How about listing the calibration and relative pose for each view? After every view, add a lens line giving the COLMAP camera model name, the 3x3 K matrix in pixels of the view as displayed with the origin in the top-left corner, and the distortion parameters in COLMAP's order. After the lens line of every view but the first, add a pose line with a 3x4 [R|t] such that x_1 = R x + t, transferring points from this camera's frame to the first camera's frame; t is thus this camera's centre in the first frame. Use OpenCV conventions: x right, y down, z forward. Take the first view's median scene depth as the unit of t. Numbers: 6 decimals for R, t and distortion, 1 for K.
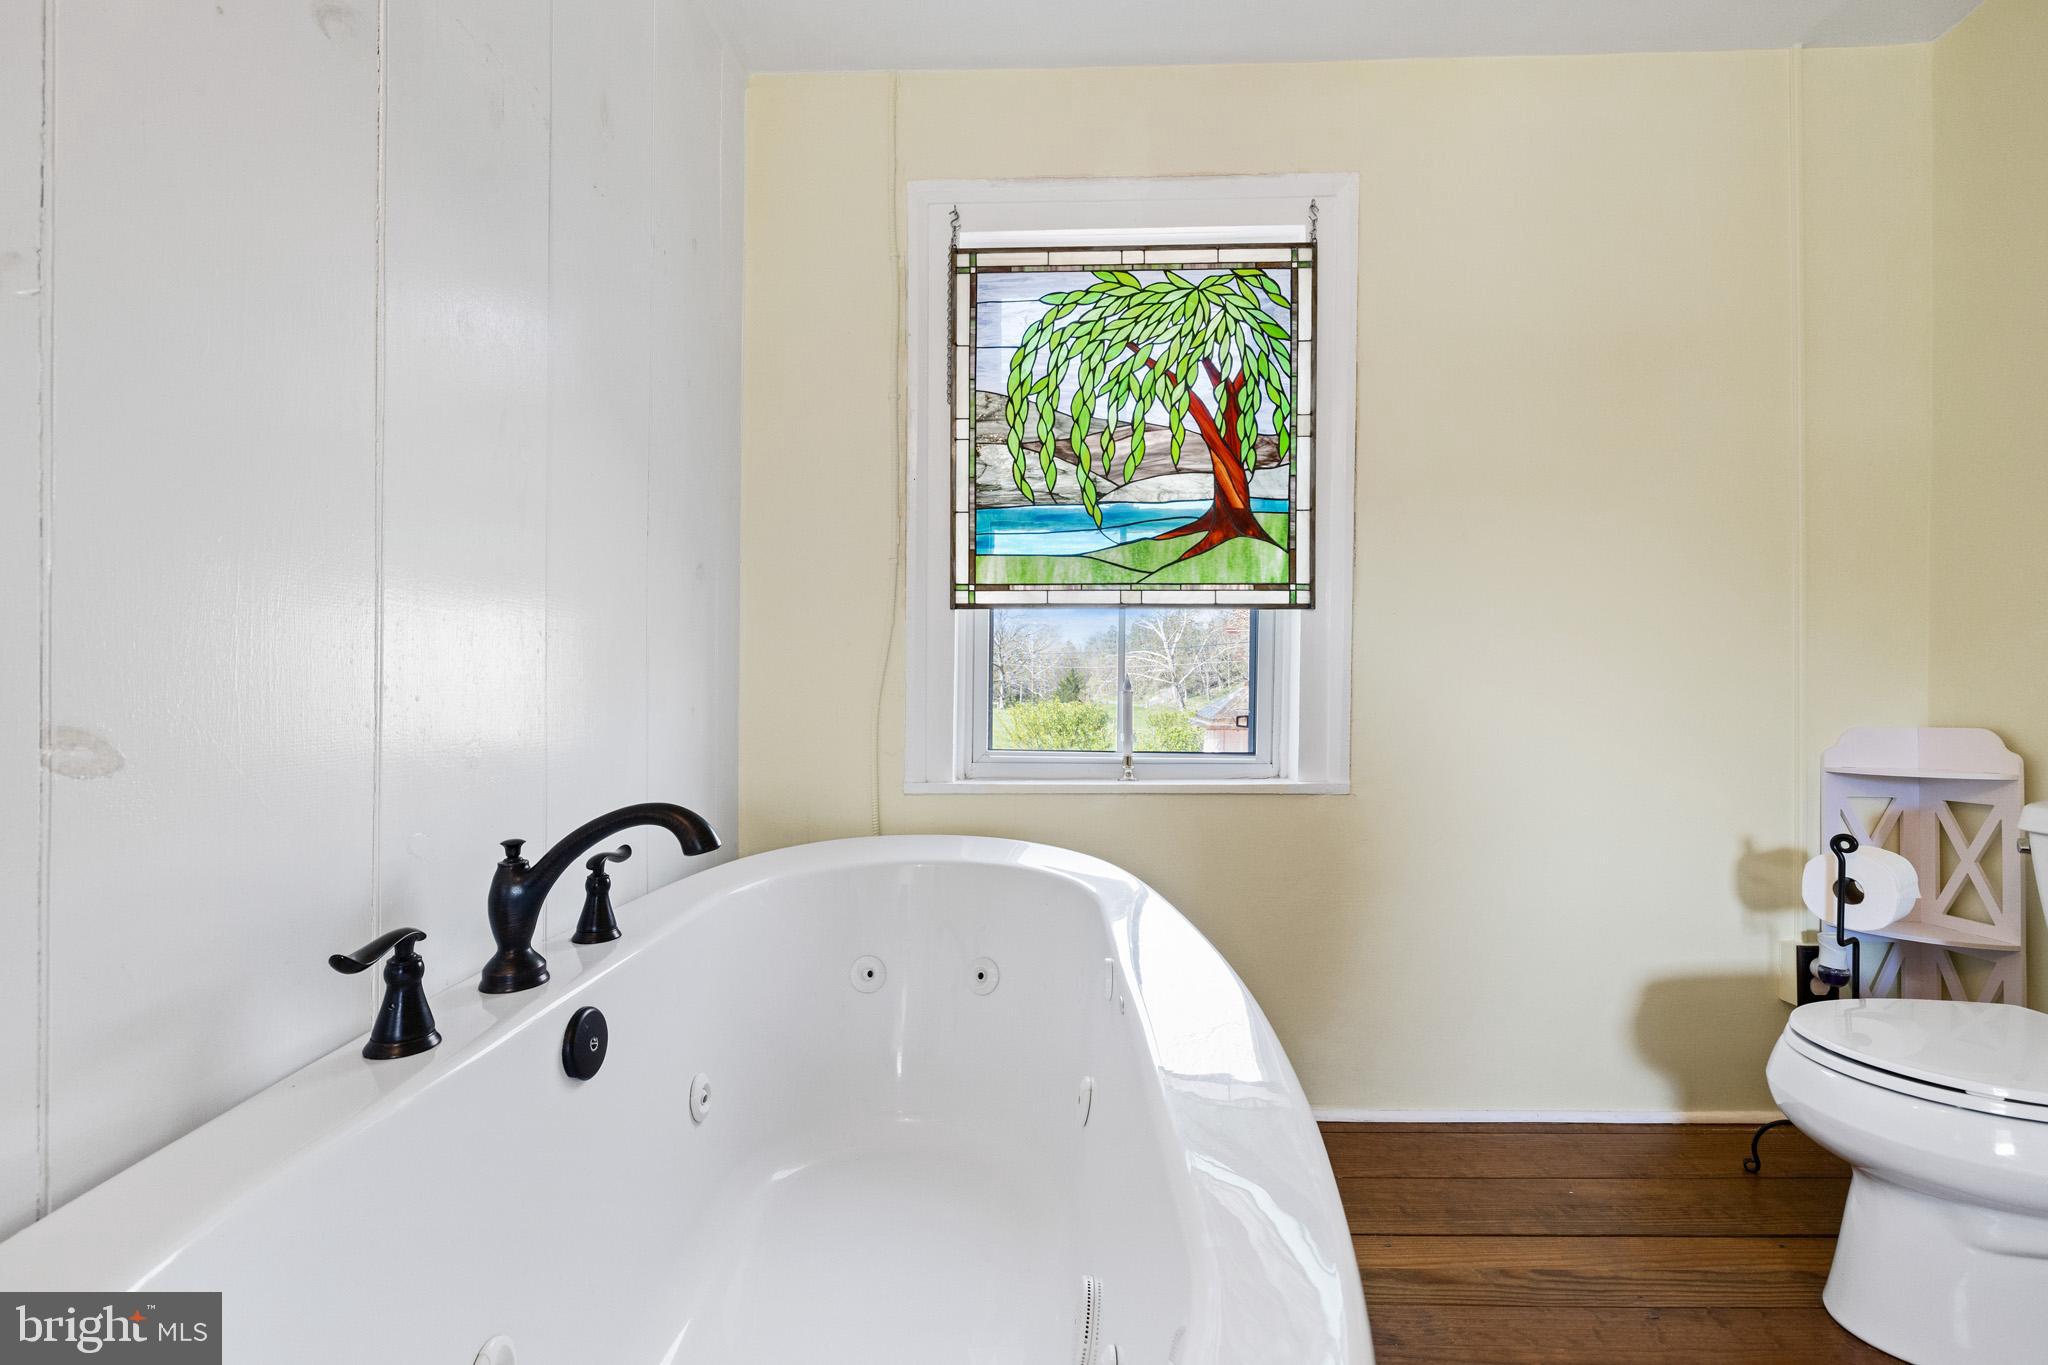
lens RADIAL K [[870.6, 0, 1035.0], [0, 870.6, 691.1], [0, 0, 1]] dist [-0.001343, 0.001547]
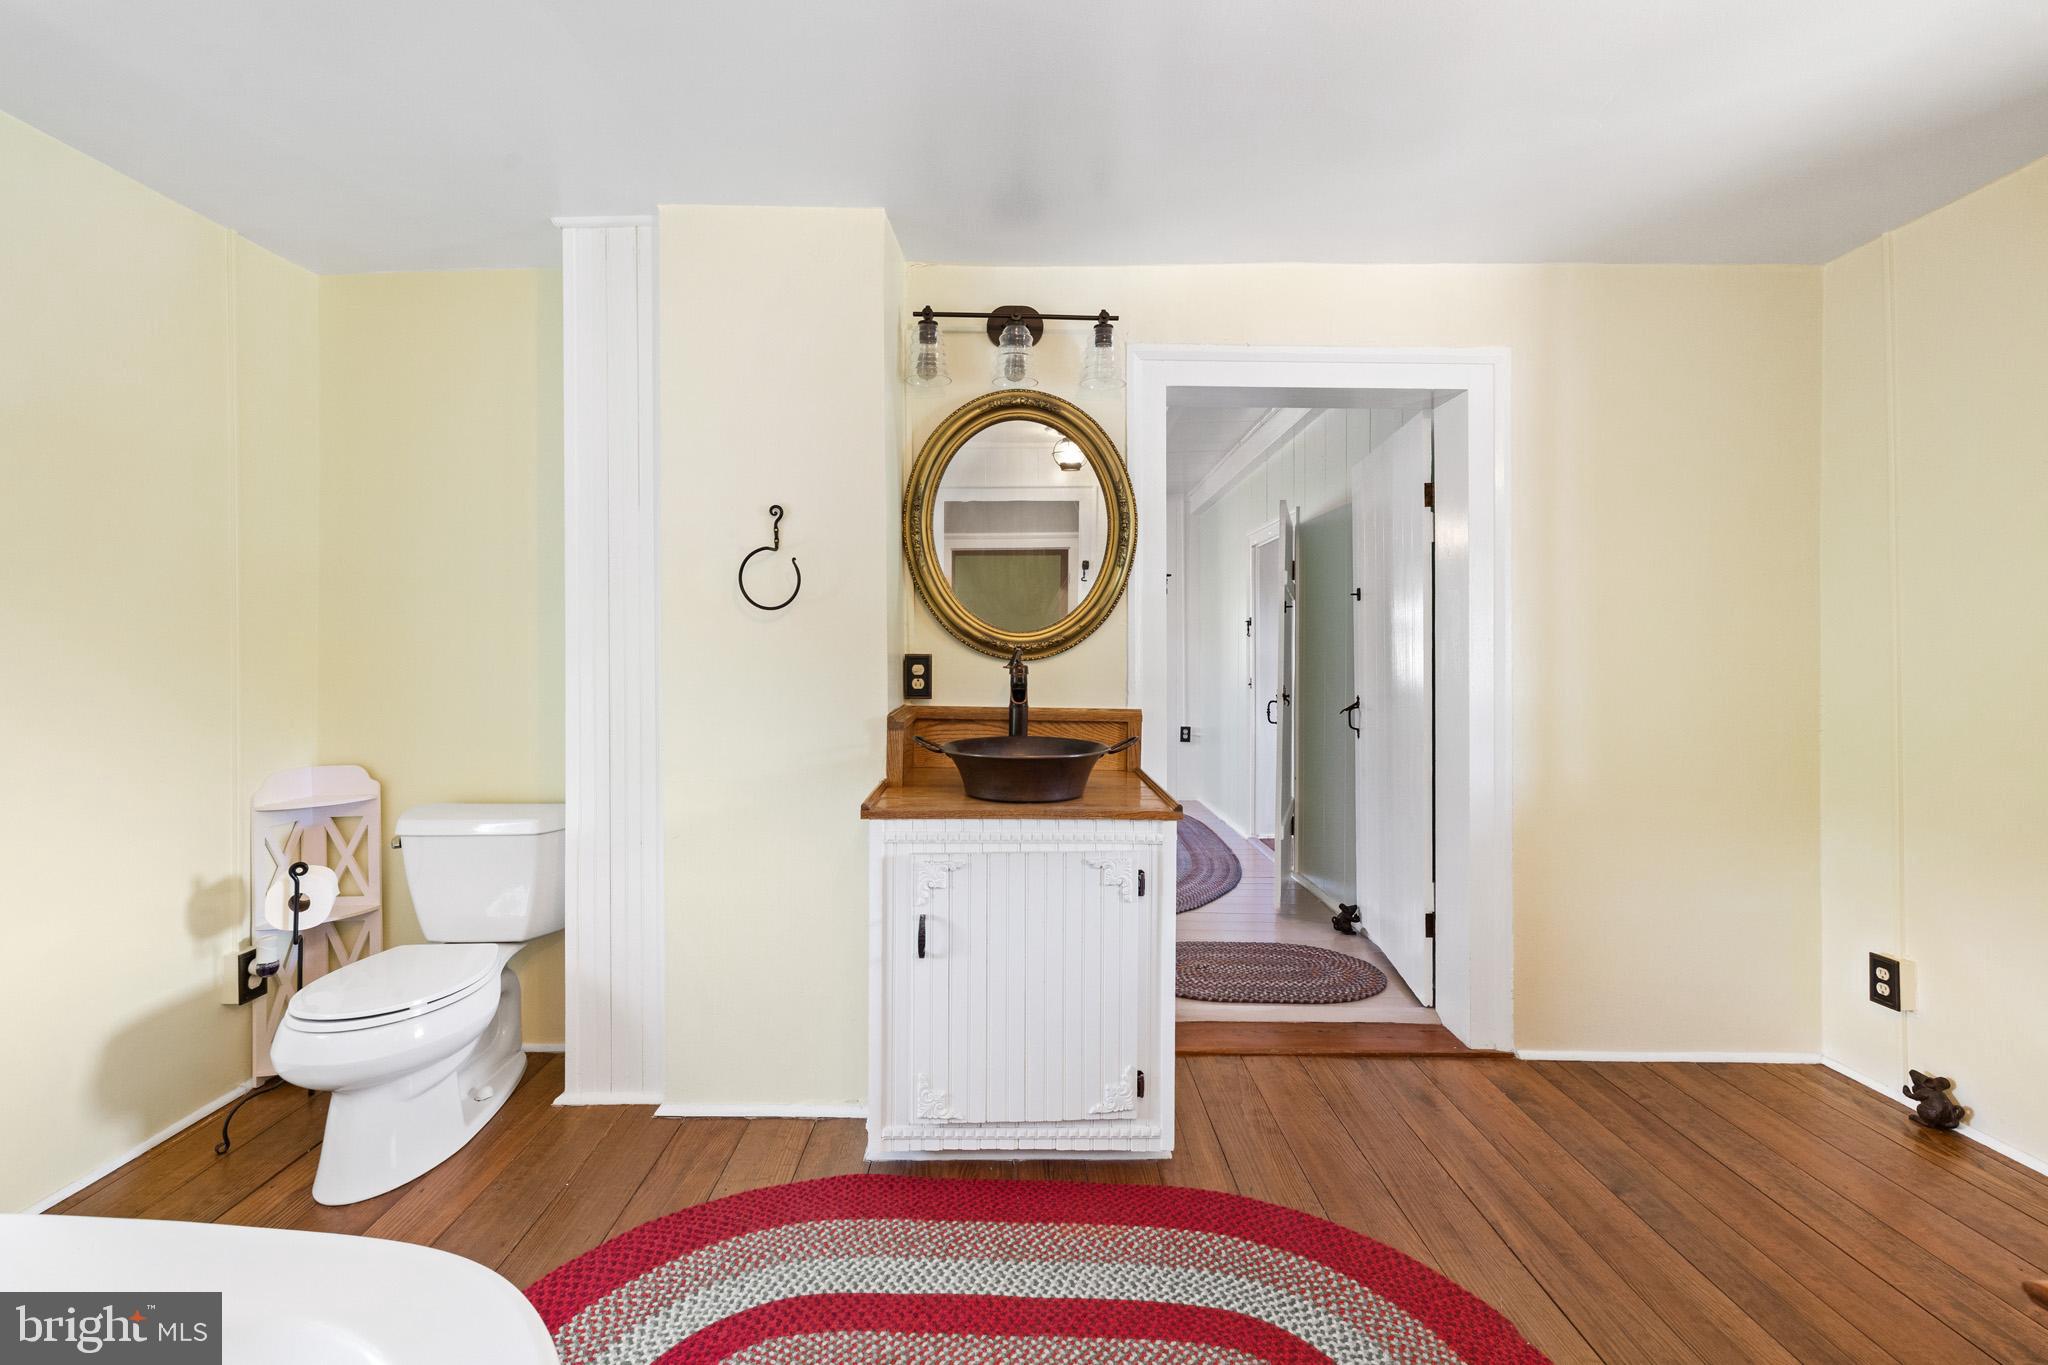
lens RADIAL K [[870.6, 0, 999.0], [0, 870.6, 645.2], [0, 0, 1]] dist [-0.001343, 0.001547]
pose [[-0.019662, 0.006762, 0.999784, -0.387908], [0.002038, 0.999975, -0.006723, -0.138188], [-0.999805, 0.001906, -0.019675, -0.065174]]
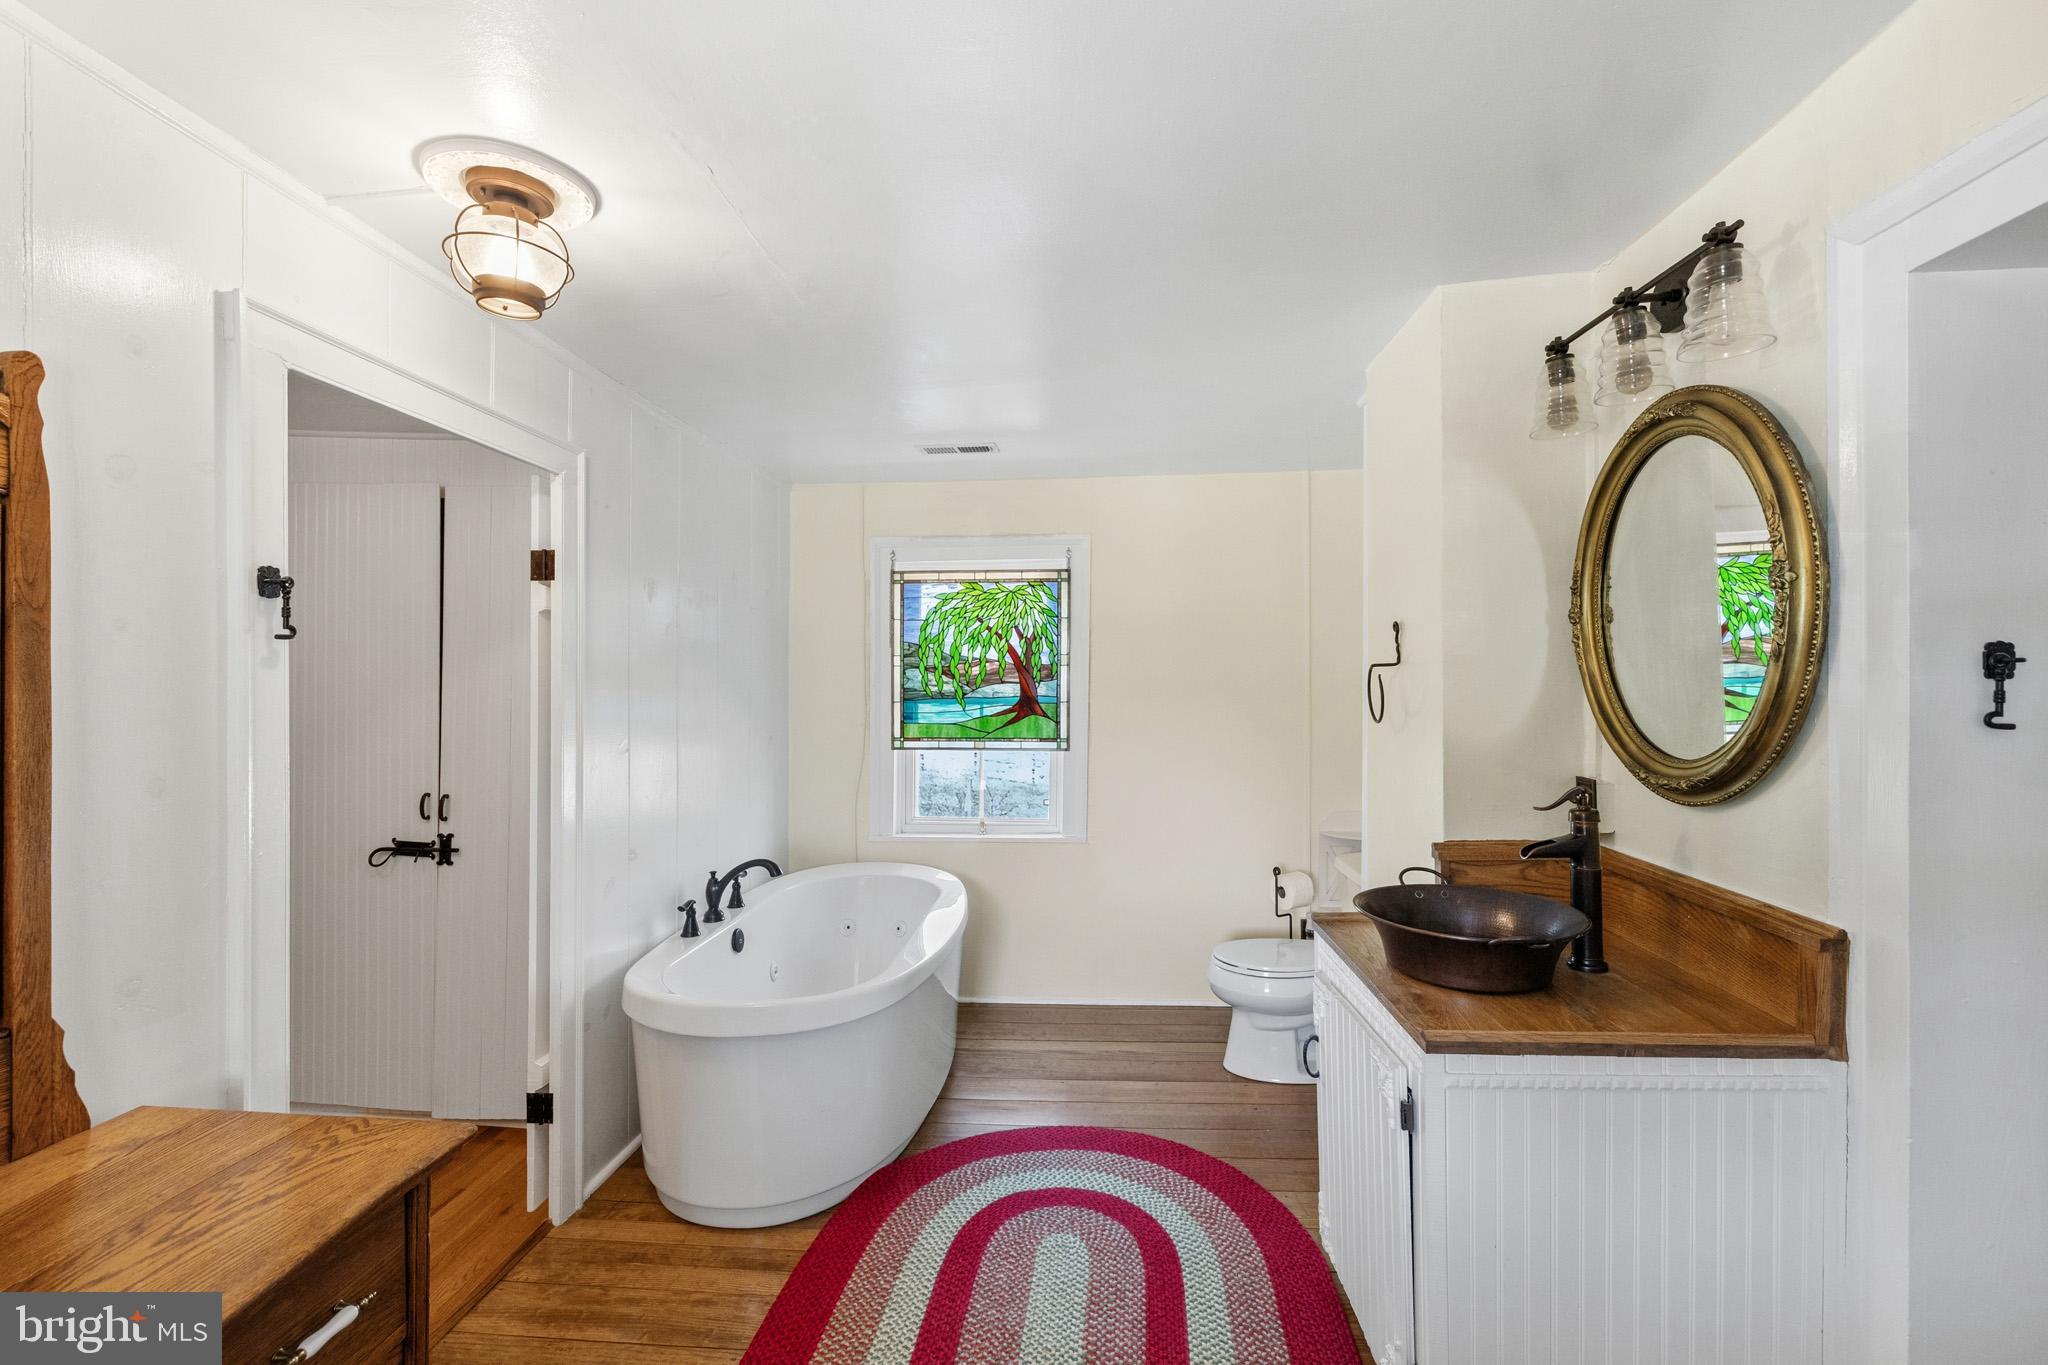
lens RADIAL K [[870.6, 0, 1043.5], [0, 870.6, 690.8], [0, 0, 1]] dist [-0.001343, 0.001547]
pose [[0.999155, -0.003056, -0.040992, 0.351271], [0.003143, 0.999993, 0.002059, -0.243129], [0.040985, -0.002186, 0.999157, -1.040766]]
